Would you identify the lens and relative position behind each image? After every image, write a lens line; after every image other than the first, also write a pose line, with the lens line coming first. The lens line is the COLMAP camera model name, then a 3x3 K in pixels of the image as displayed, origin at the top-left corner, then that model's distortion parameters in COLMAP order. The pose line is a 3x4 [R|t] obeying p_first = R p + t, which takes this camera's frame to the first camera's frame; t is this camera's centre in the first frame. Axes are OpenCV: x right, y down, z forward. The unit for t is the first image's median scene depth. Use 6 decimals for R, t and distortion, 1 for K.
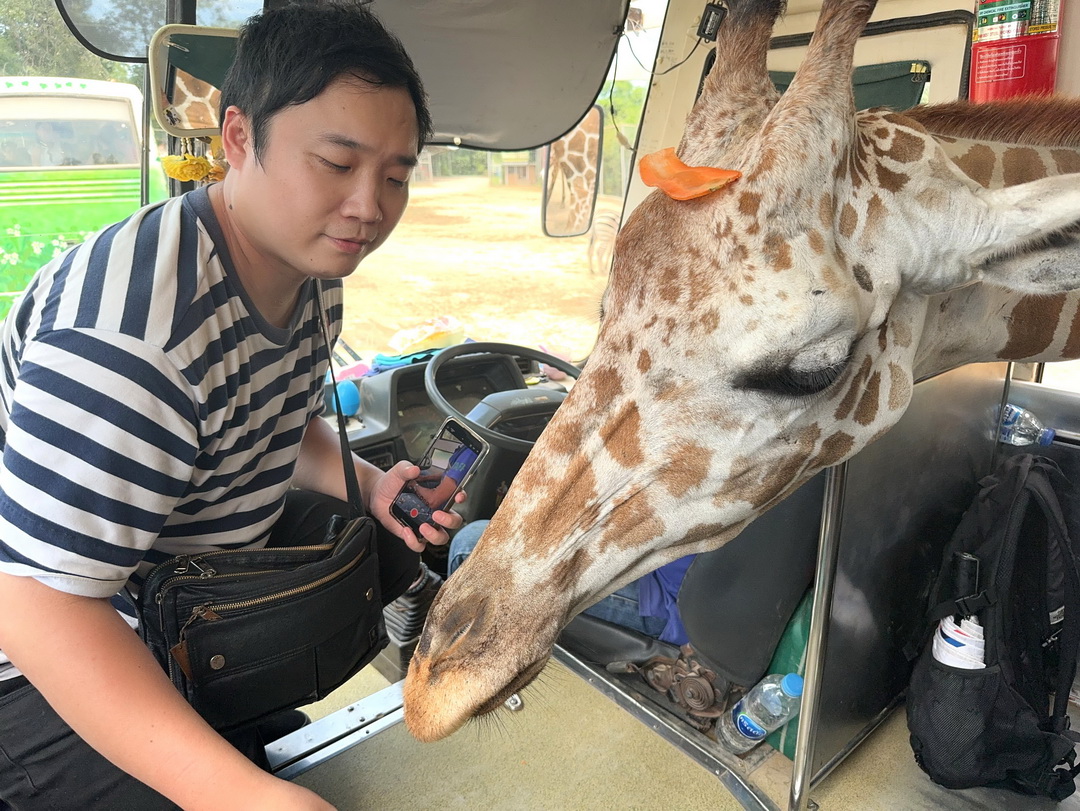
lens RADIAL K [[770.1, 0, 540.2], [0, 770.1, 402.2], [0, 0, 1]] dist [-0.013791, -0.006165]
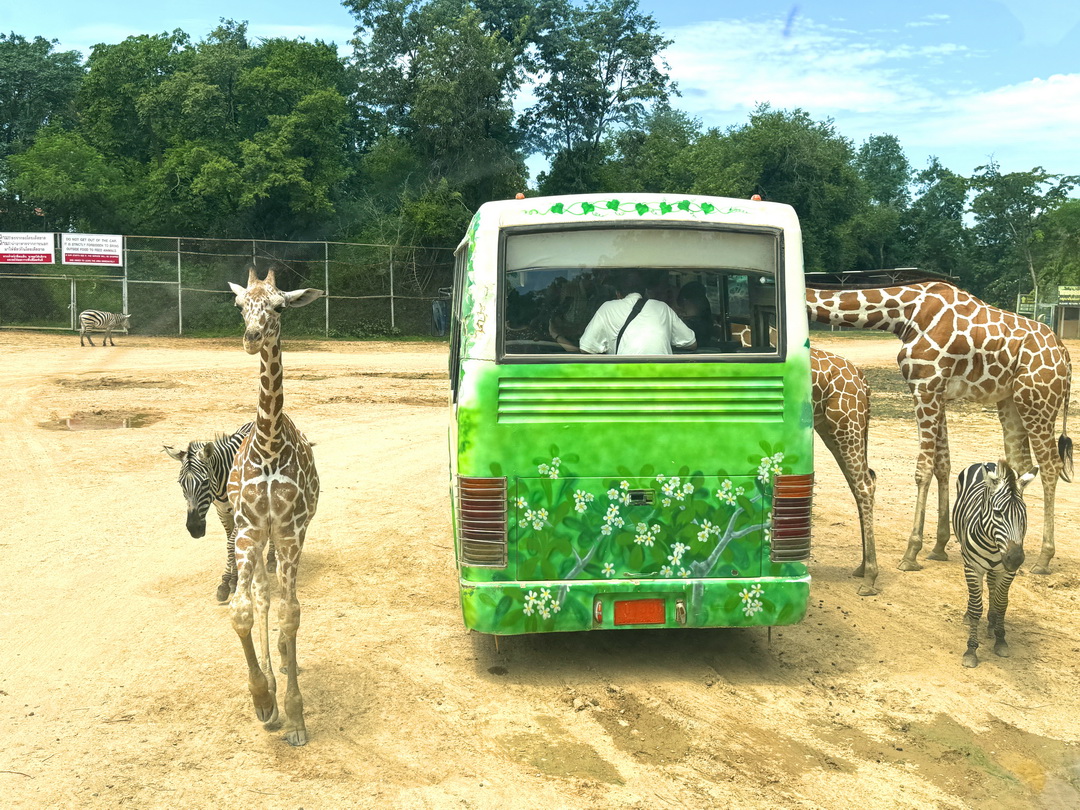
lens RADIAL K [[1128.3, 0, 540.0], [0, 1128.3, 406.5], [0, 0, 1]] dist [0.003186, 0.000000]
pose [[0.908778, 0.056110, -0.413490, -0.370316], [-0.138009, 0.975568, -0.170938, -0.130530], [0.393796, 0.212410, 0.894319, 0.284529]]
